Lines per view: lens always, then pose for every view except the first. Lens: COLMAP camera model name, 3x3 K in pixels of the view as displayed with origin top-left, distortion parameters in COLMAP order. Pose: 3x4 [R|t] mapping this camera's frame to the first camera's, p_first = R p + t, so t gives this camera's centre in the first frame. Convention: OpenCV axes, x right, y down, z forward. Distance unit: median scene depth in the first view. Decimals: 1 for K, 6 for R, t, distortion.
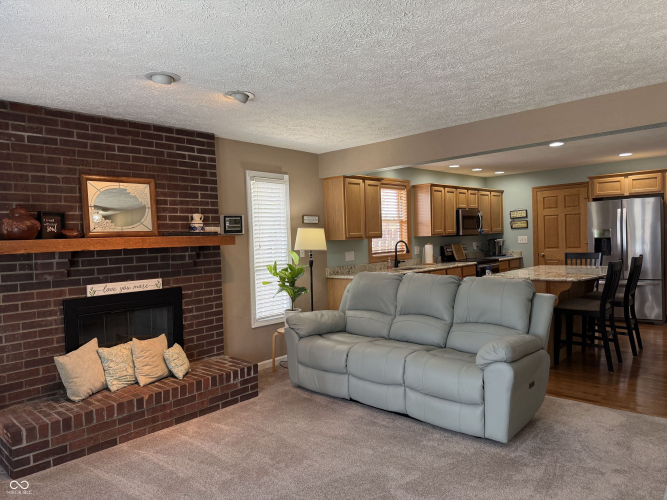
lens RADIAL K [[477.6, 0, 333.5], [0, 477.6, 250.0], [0, 0, 1]] dist [0.055514, -0.002654]
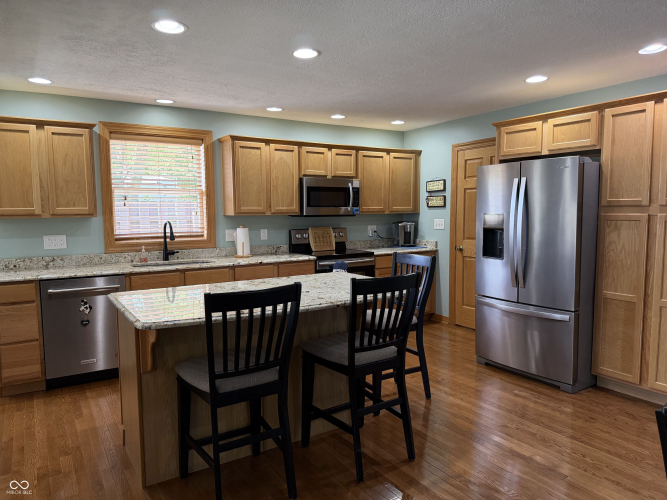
lens RADIAL K [[477.6, 0, 333.5], [0, 477.6, 250.0], [0, 0, 1]] dist [0.055514, -0.002654]
pose [[0.969307, 0.047702, -0.241181, 0.468918], [-0.033189, 0.997405, 0.063887, -0.026520], [0.243603, -0.053921, 0.968375, 0.360781]]
